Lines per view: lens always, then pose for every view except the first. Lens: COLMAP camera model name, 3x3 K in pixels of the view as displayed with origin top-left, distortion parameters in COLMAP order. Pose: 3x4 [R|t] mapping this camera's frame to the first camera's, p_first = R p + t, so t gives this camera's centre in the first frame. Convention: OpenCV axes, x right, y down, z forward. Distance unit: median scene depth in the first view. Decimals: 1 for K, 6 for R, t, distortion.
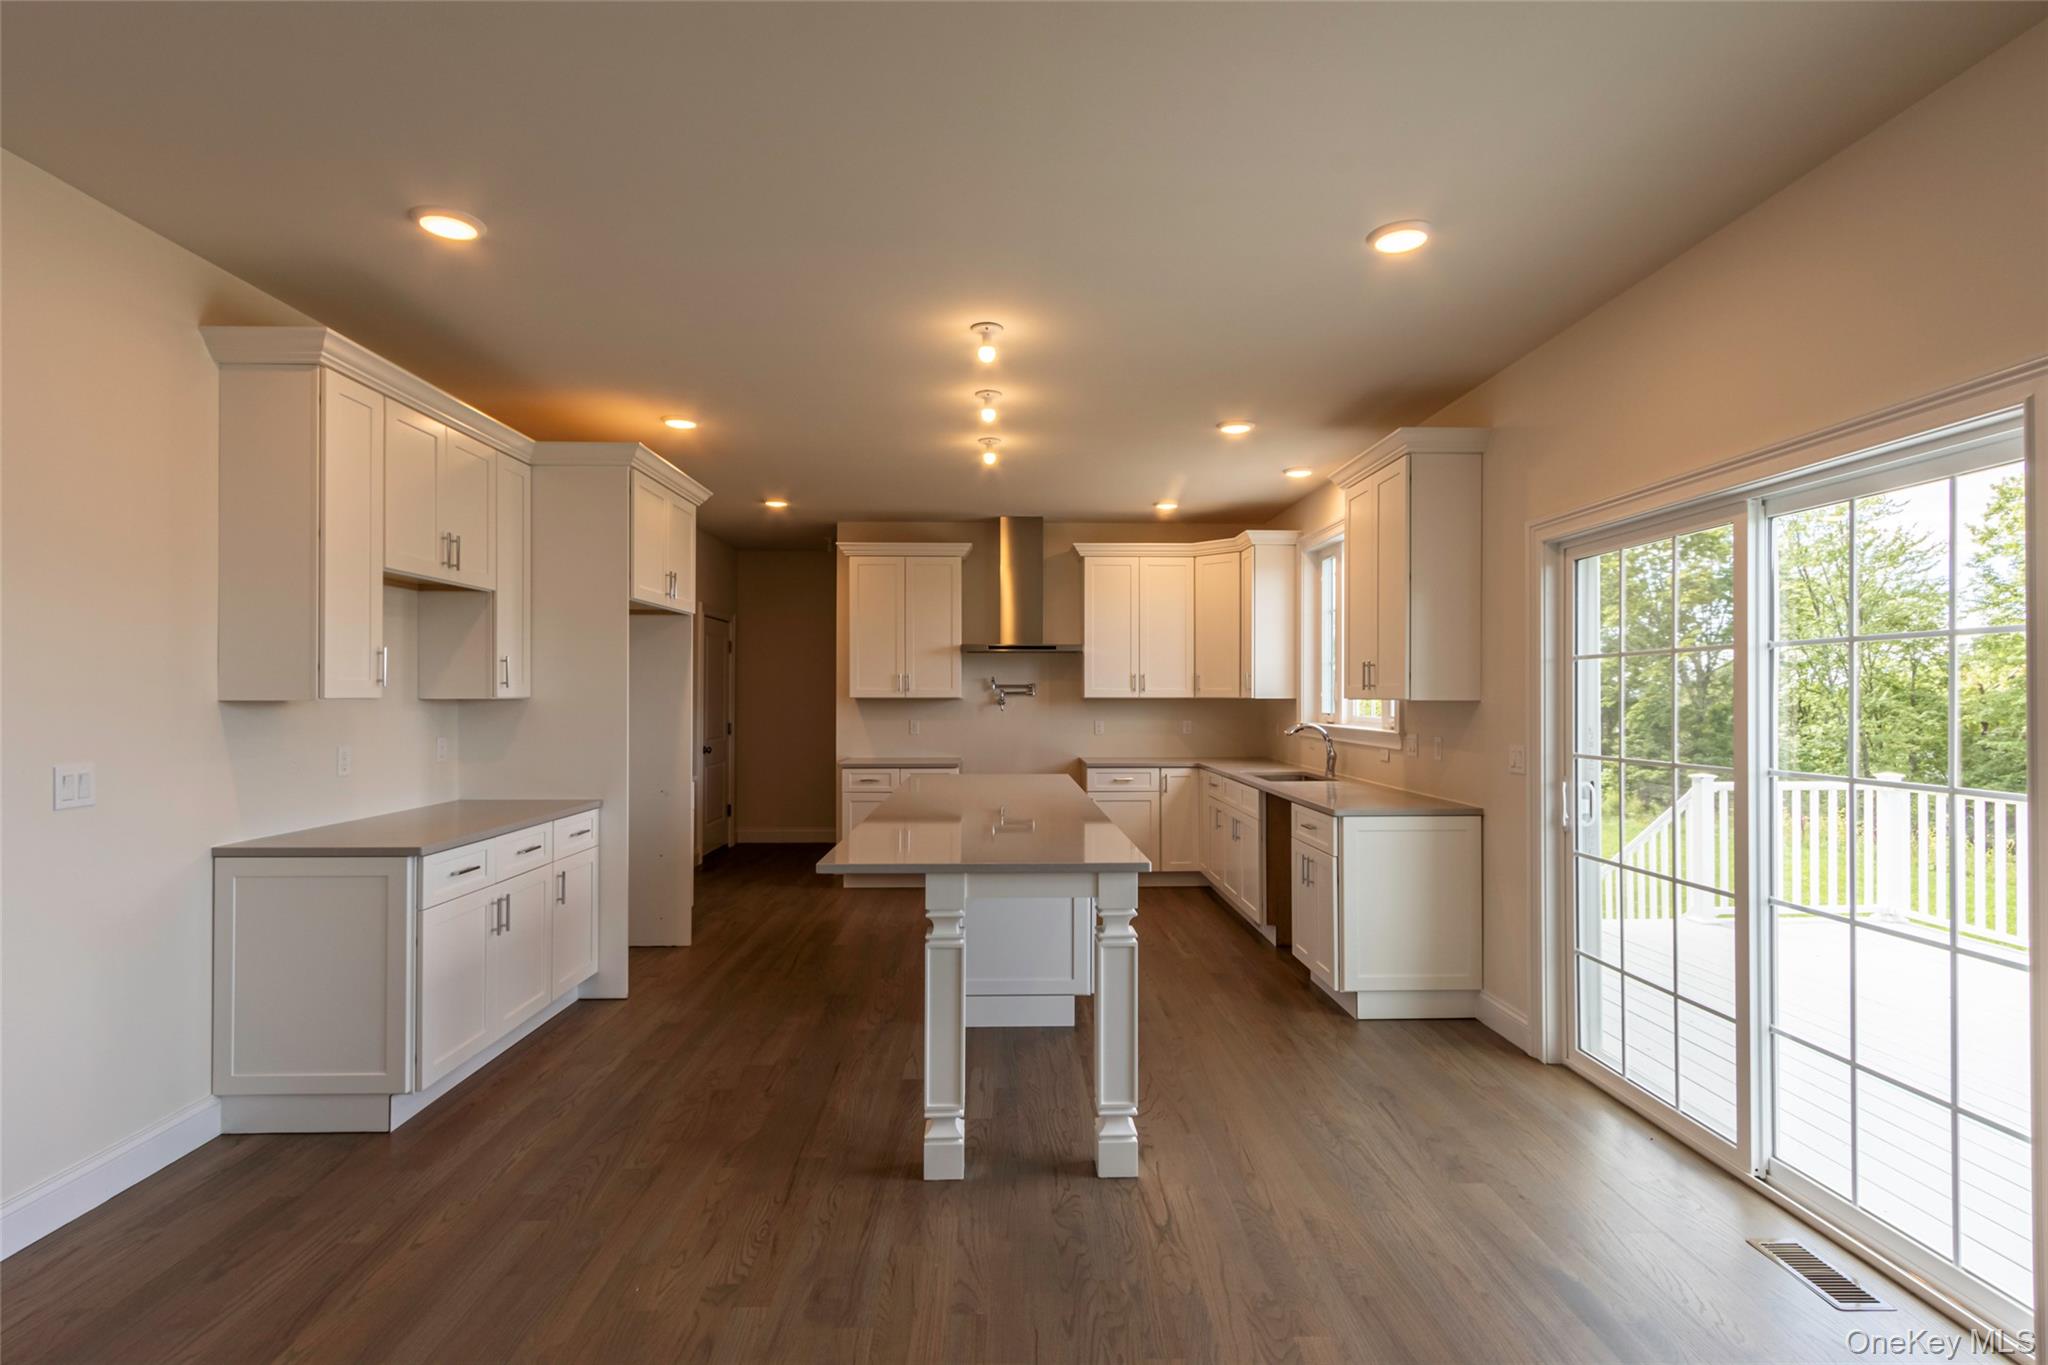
lens RADIAL K [[987.0, 0, 1022.0], [0, 987.0, 689.8], [0, 0, 1]] dist [0.002762, 0.000373]
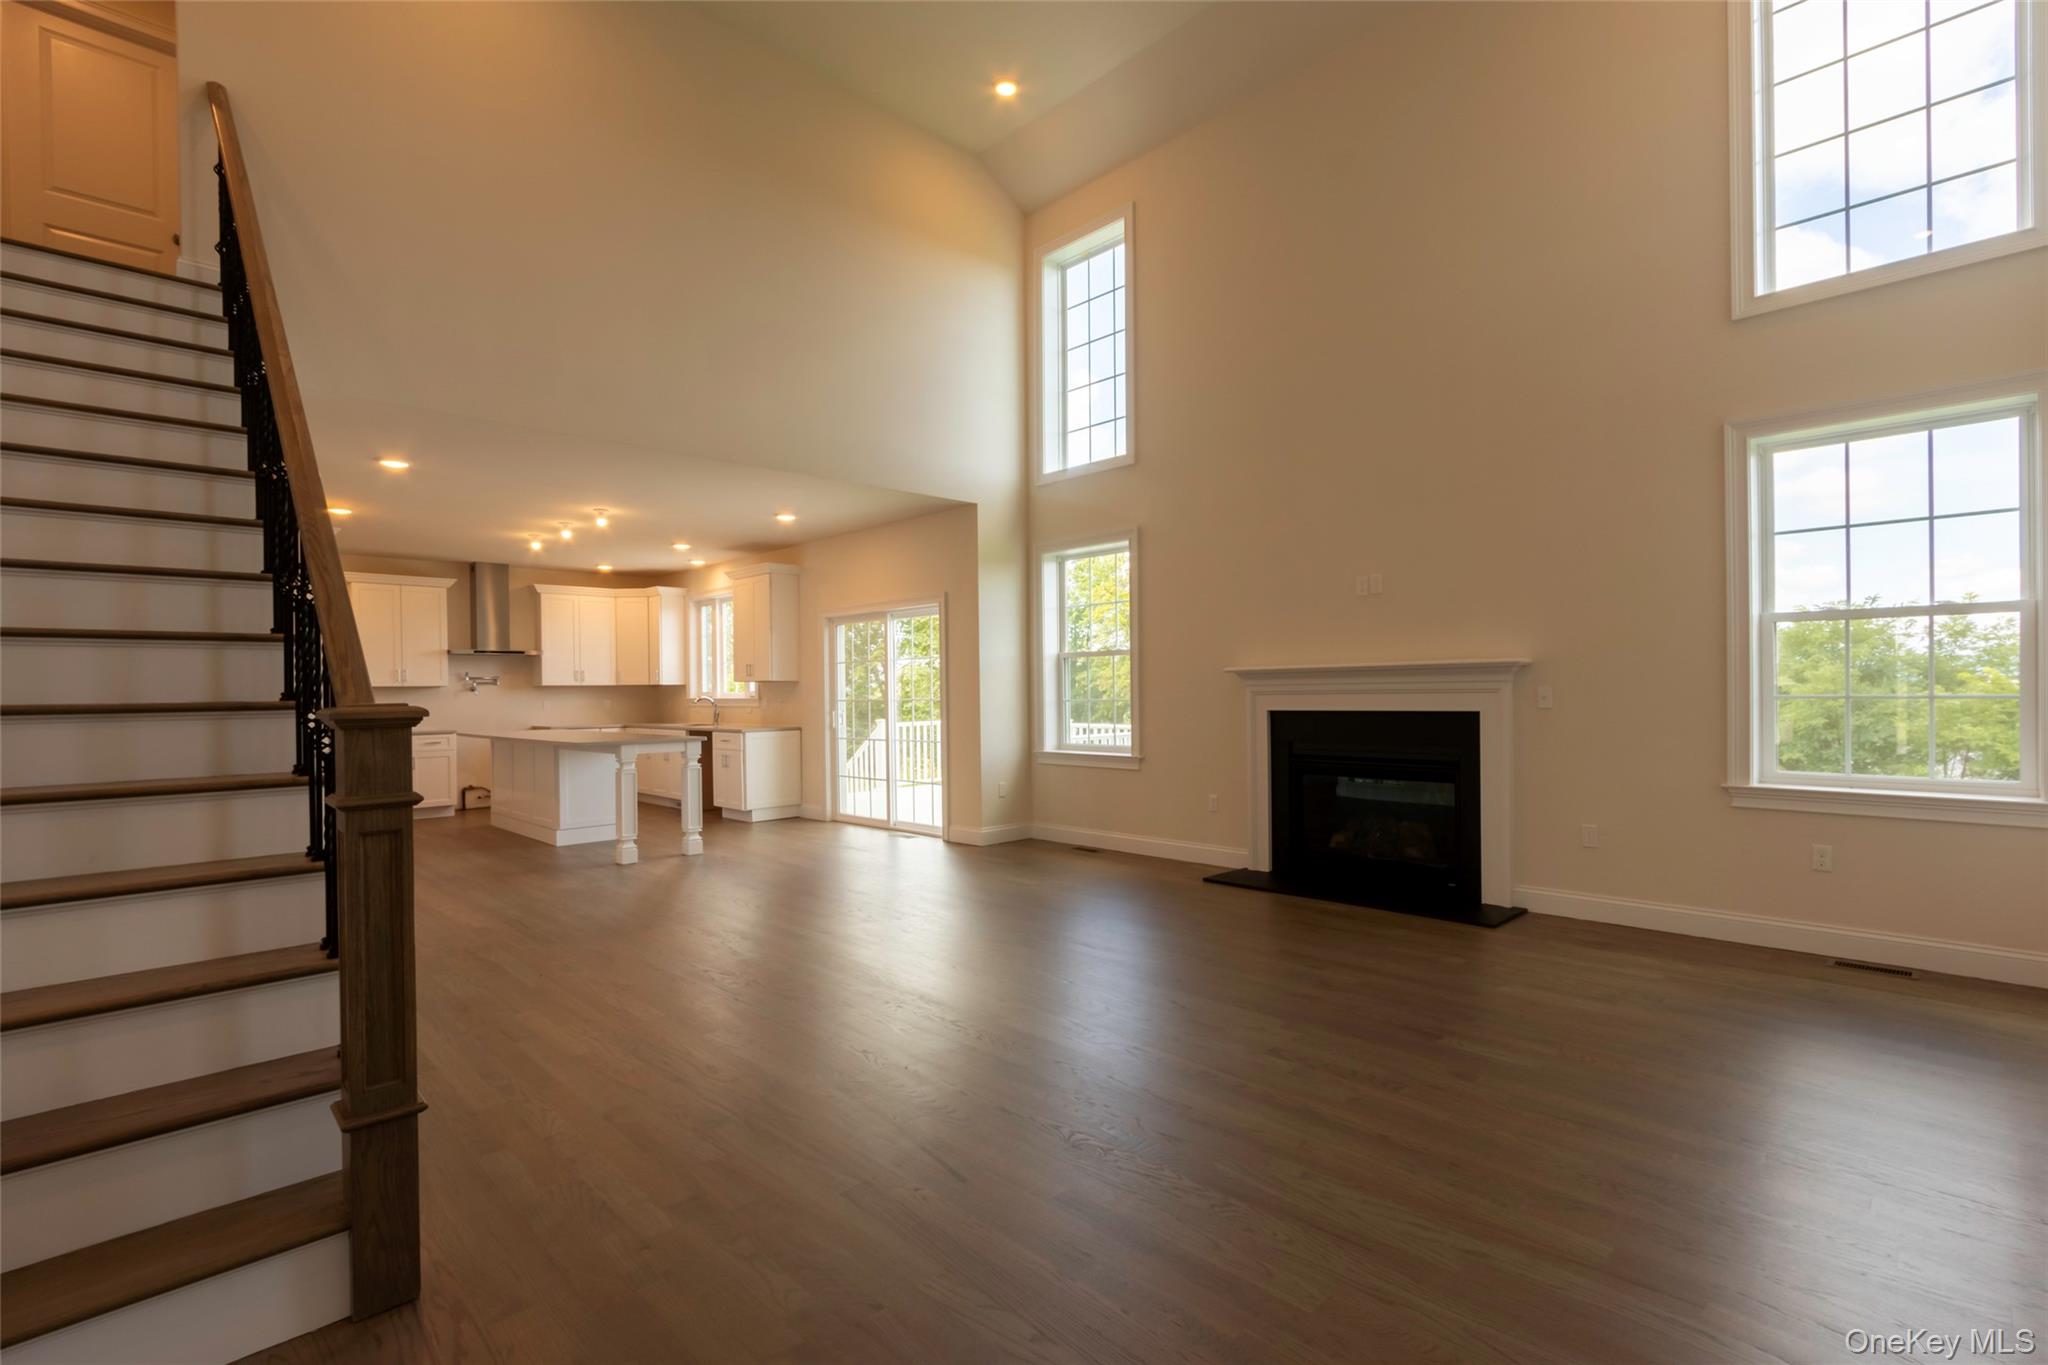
lens RADIAL K [[932.8, 0, 1032.1], [0, 932.8, 693.4], [0, 0, 1]] dist [0.002915, -0.000330]
pose [[0.728514, -0.012204, 0.684922, -0.415064], [0.009919, 0.999924, 0.007266, 0.019085], [-0.684959, 0.001501, 0.728580, -0.634044]]
